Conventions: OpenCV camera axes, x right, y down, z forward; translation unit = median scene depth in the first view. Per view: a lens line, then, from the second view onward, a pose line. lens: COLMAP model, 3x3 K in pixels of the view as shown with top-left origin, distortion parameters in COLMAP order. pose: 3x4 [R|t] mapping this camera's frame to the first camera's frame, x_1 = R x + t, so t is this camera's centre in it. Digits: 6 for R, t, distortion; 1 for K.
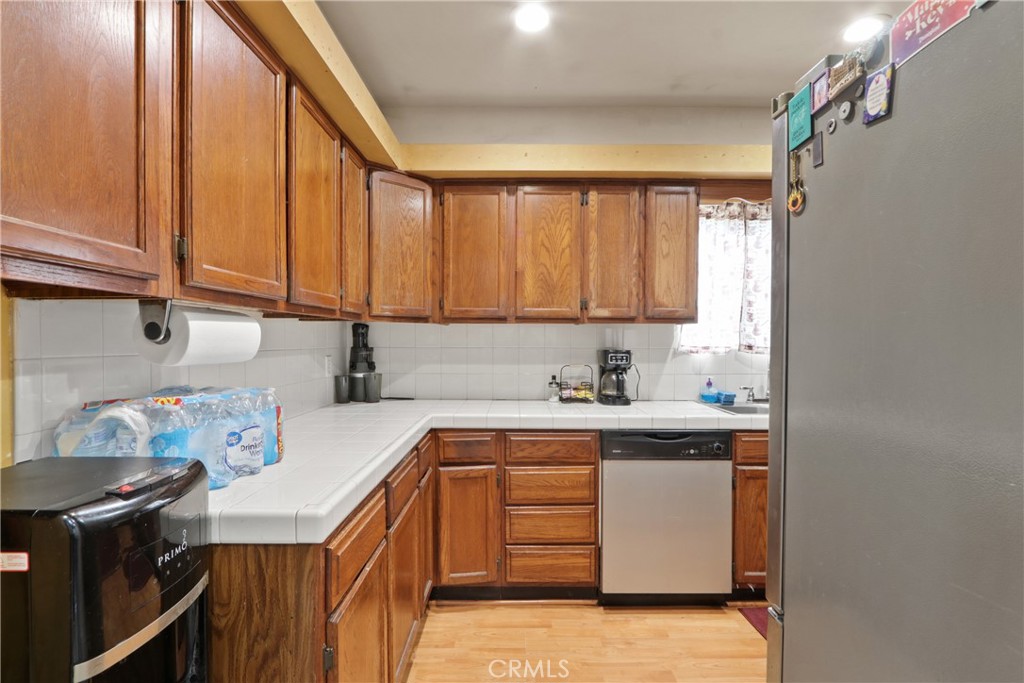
lens RADIAL K [[472.4, 0, 513.9], [0, 472.4, 343.8], [0, 0, 1]] dist [-0.014616, 0.002493]
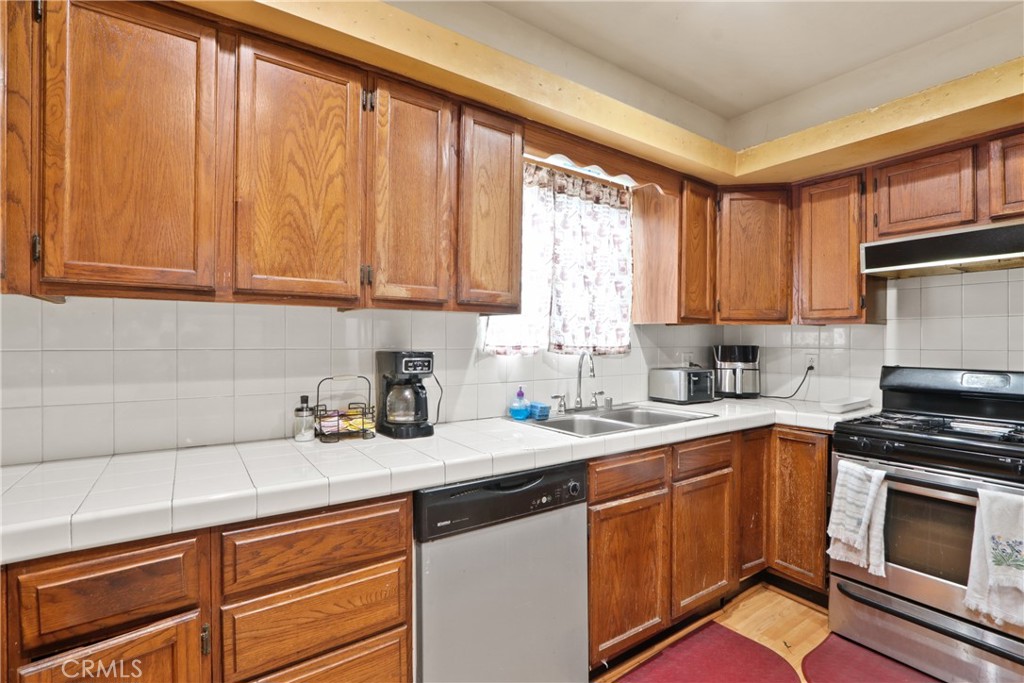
lens RADIAL K [[472.4, 0, 514.1], [0, 472.4, 344.4], [0, 0, 1]] dist [-0.014616, 0.002493]
pose [[0.821305, -0.002336, 0.570485, -0.039154], [0.003186, 0.999995, -0.000491, 0.004129], [-0.570481, 0.002221, 0.821308, 0.404872]]
